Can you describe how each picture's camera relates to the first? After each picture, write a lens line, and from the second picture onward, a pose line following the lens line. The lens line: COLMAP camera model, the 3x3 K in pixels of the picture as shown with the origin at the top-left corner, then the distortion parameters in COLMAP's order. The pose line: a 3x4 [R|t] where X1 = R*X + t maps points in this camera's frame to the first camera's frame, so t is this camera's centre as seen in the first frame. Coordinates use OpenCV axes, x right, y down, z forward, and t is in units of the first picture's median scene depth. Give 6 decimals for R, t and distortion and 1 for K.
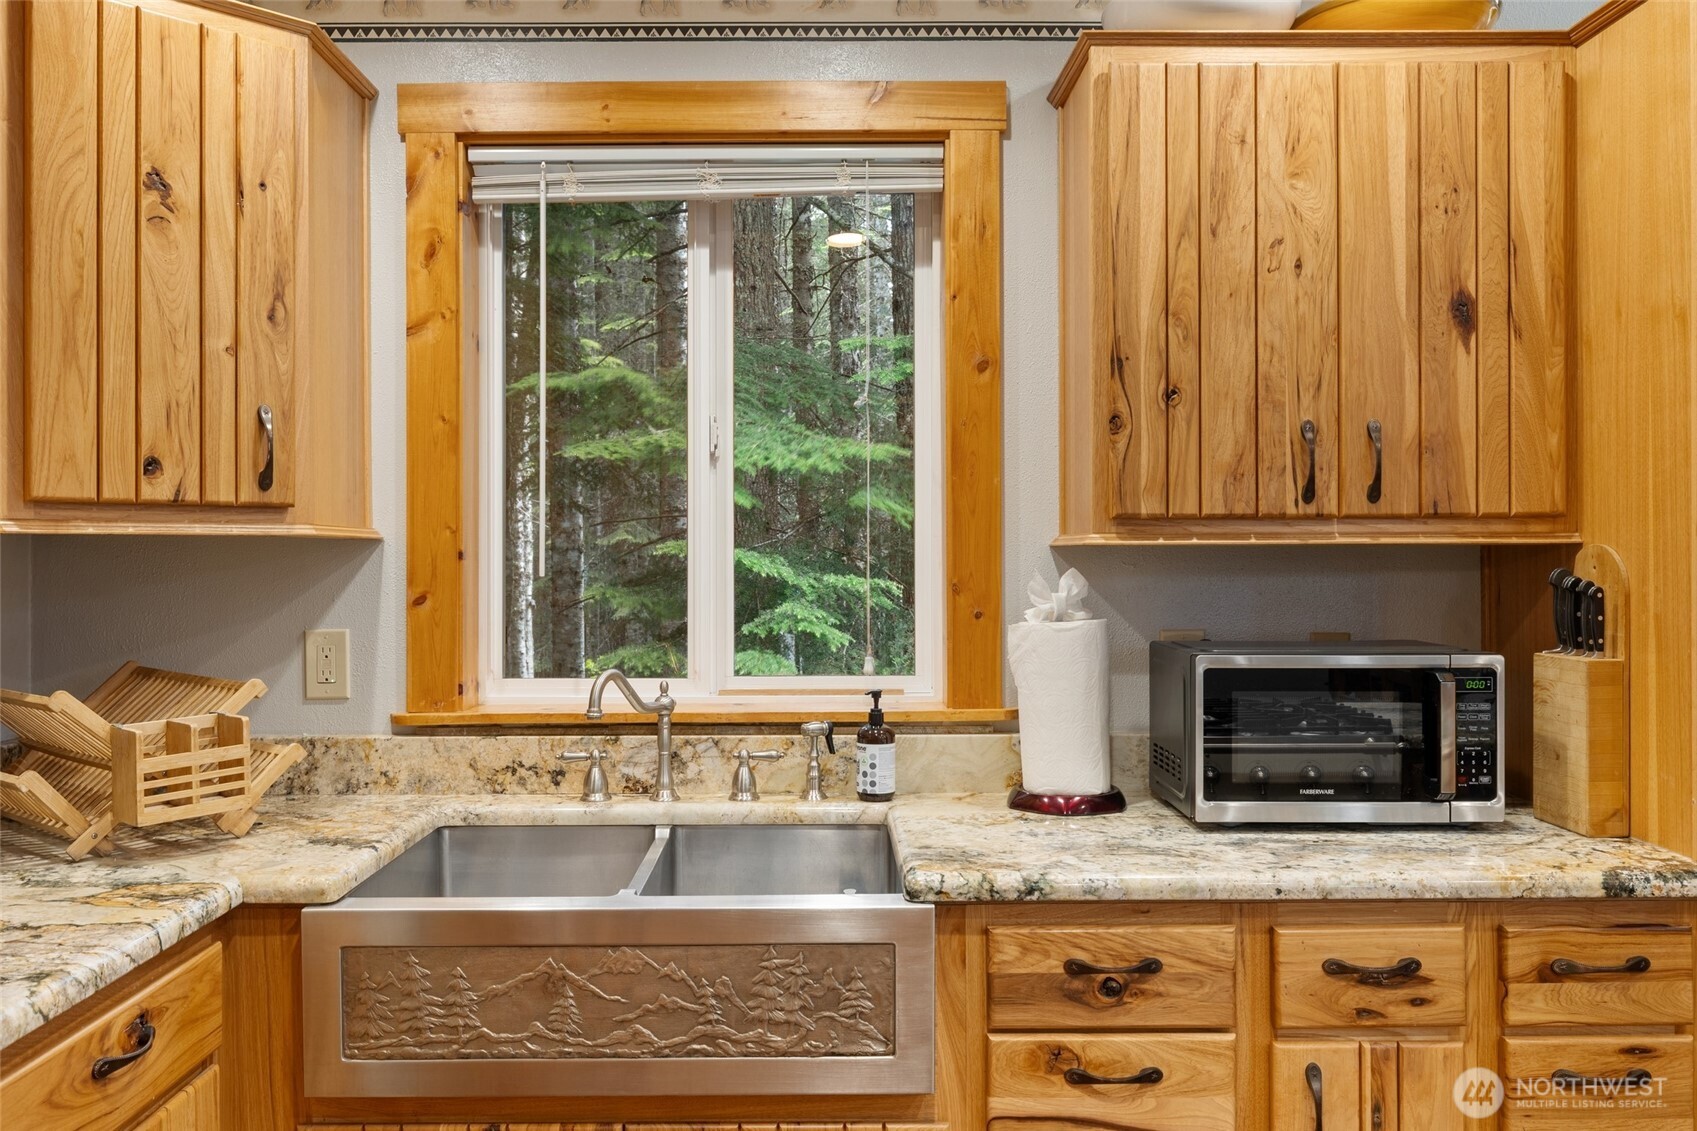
lens RADIAL K [[1379.3, 0, 837.9], [0, 1379.3, 557.5], [0, 0, 1]] dist [0.001426, 0.000802]
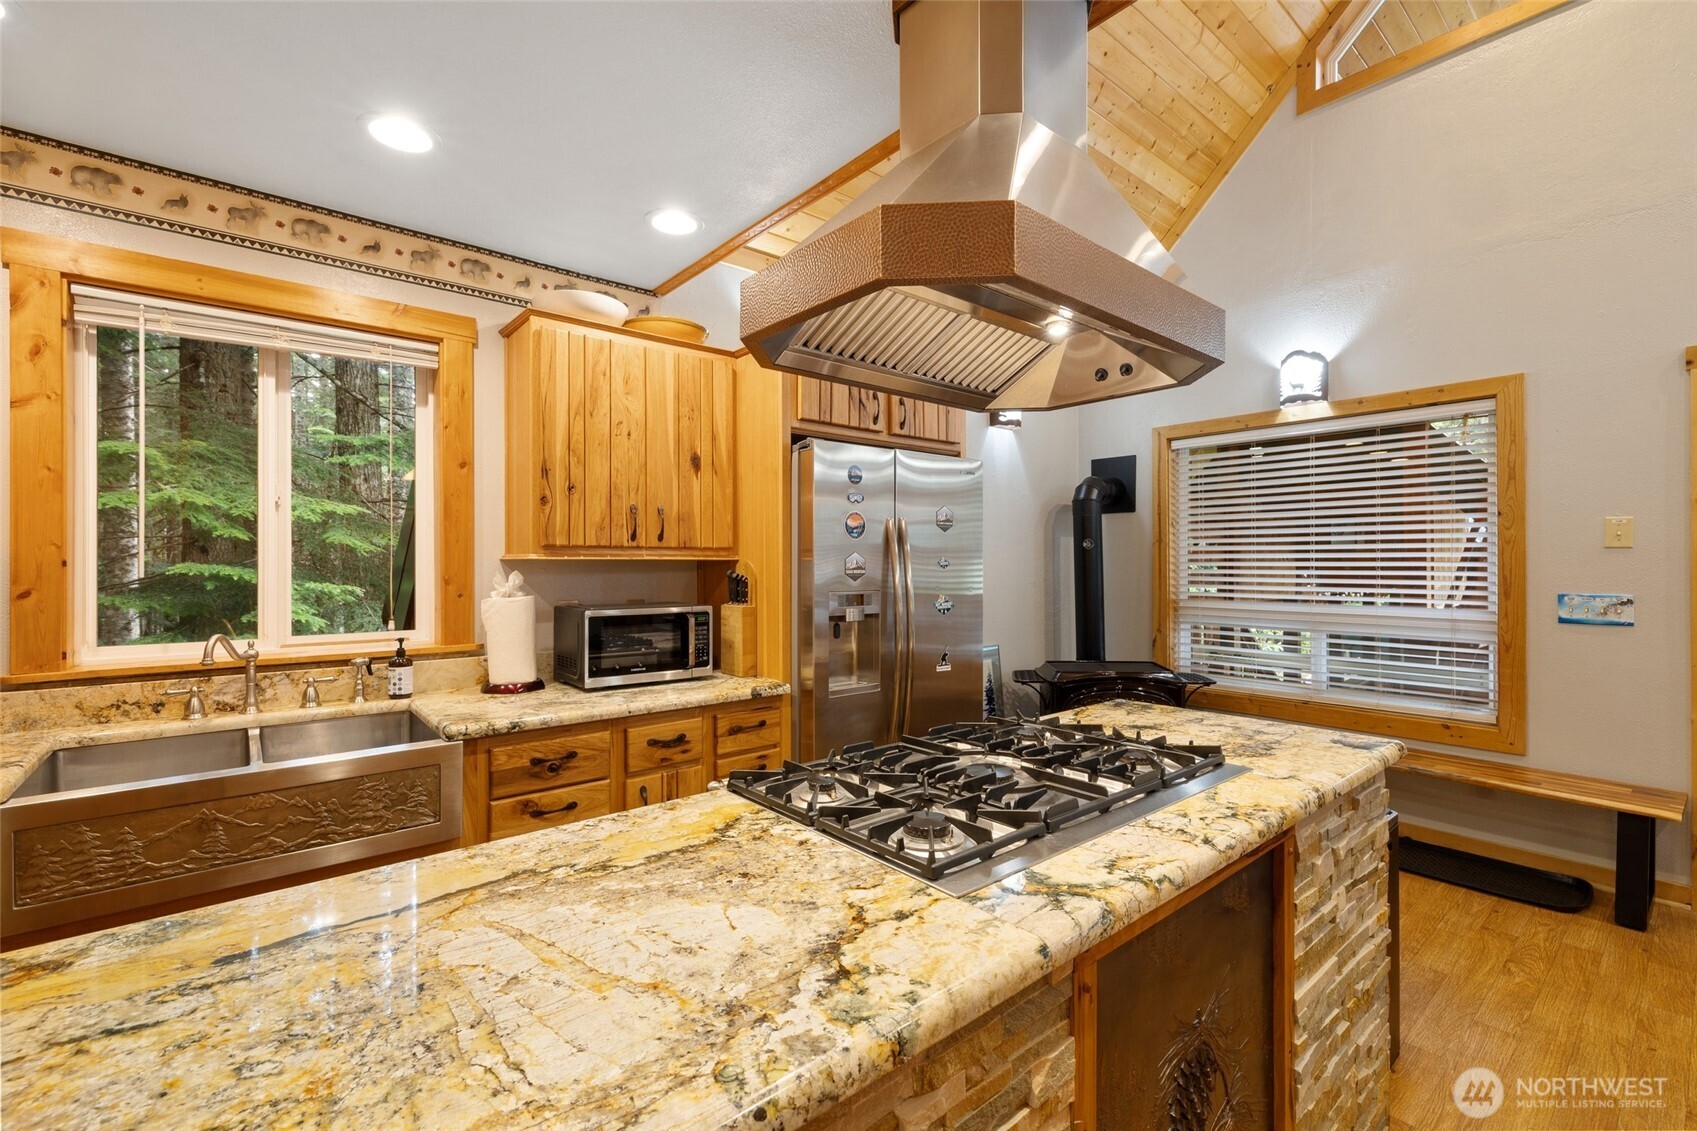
lens RADIAL K [[721.7, 0, 840.4], [0, 721.7, 568.0], [0, 0, 1]] dist [-0.002727, 0.000425]
pose [[0.776470, -0.000841, 0.630154, -0.134822], [-0.000990, 0.999996, 0.002554, 0.000552], [-0.630154, -0.002608, 0.776466, -0.119171]]
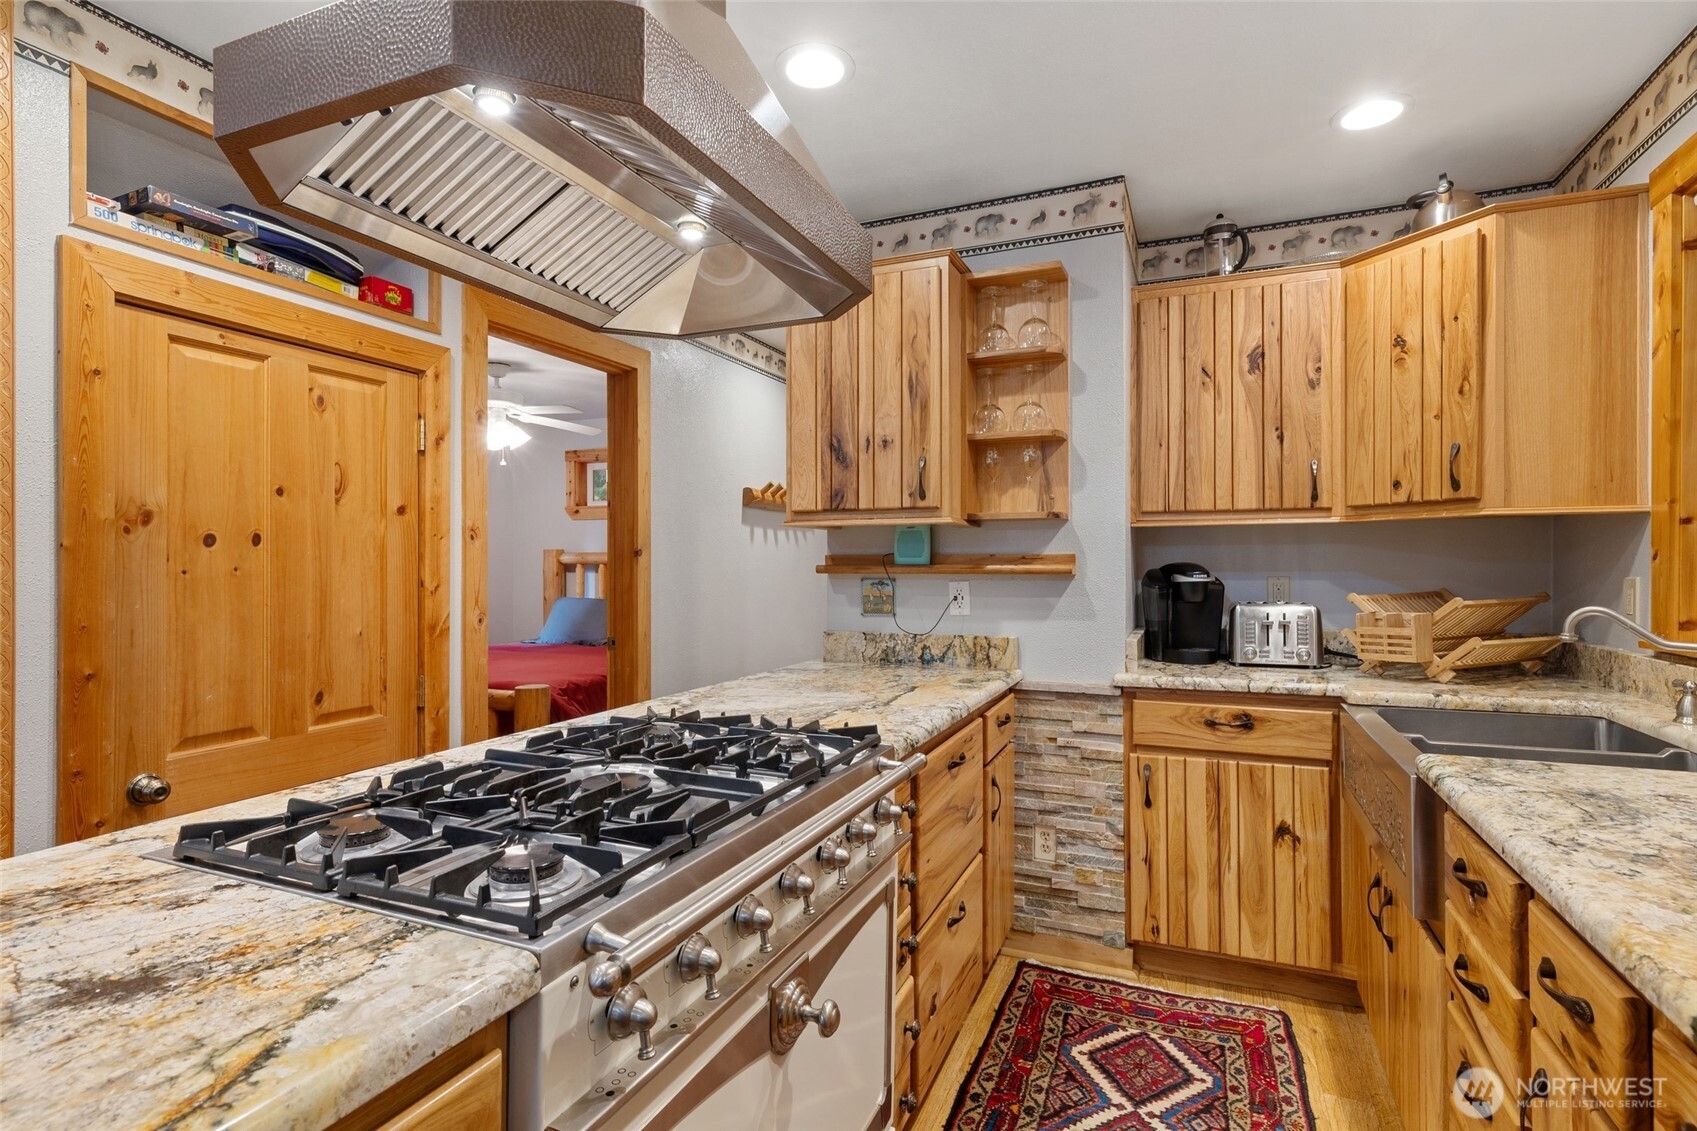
lens RADIAL K [[855.1, 0, 839.7], [0, 855.1, 565.9], [0, 0, 1]] dist [-0.002159, 0.000455]
pose [[-0.407730, 0.003998, -0.913094, 0.883760], [0.005271, 0.999984, 0.002025, 0.040306], [0.913087, -0.003987, -0.407744, 0.705209]]
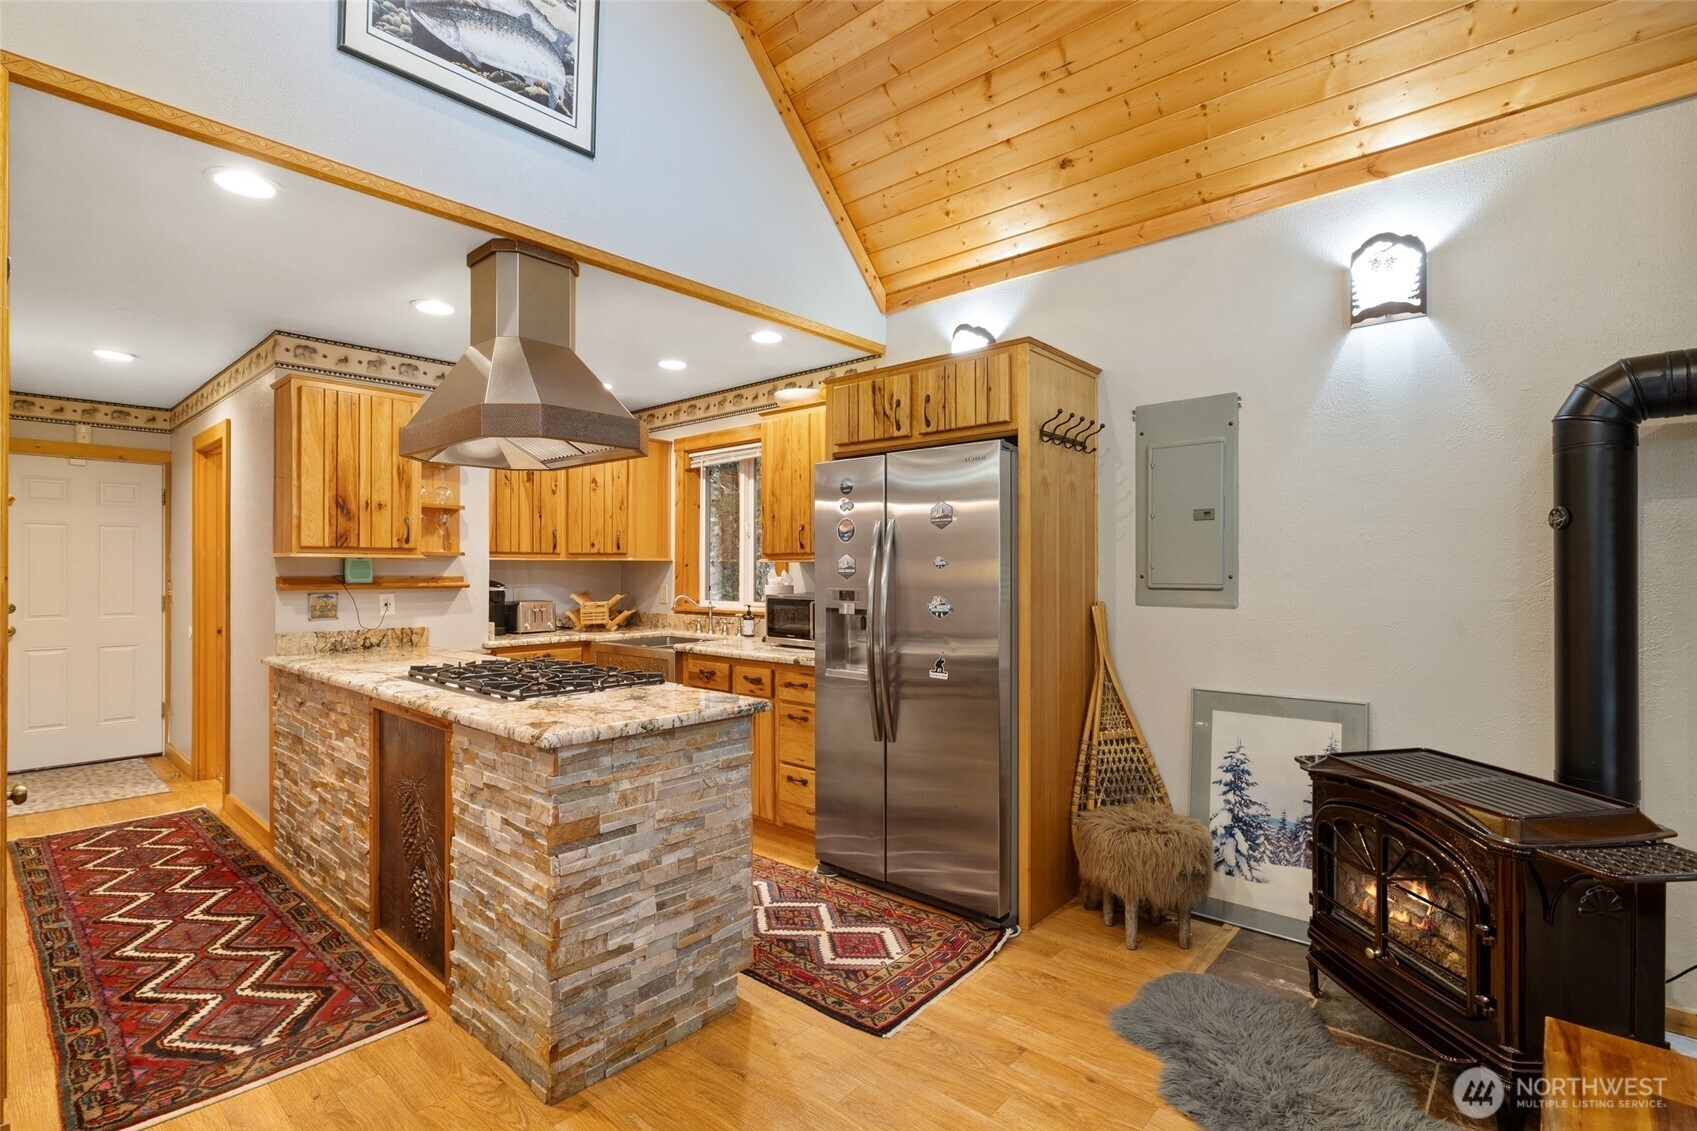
lens RADIAL K [[789.3, 0, 844.7], [0, 789.3, 568.0], [0, 0, 1]] dist [-0.002654, -0.000041]
pose [[0.743905, 0.002384, -0.668282, 1.667201], [-0.001837, 0.999997, 0.001523, 0.002002], [0.668283, 0.000095, 0.743907, -0.324973]]
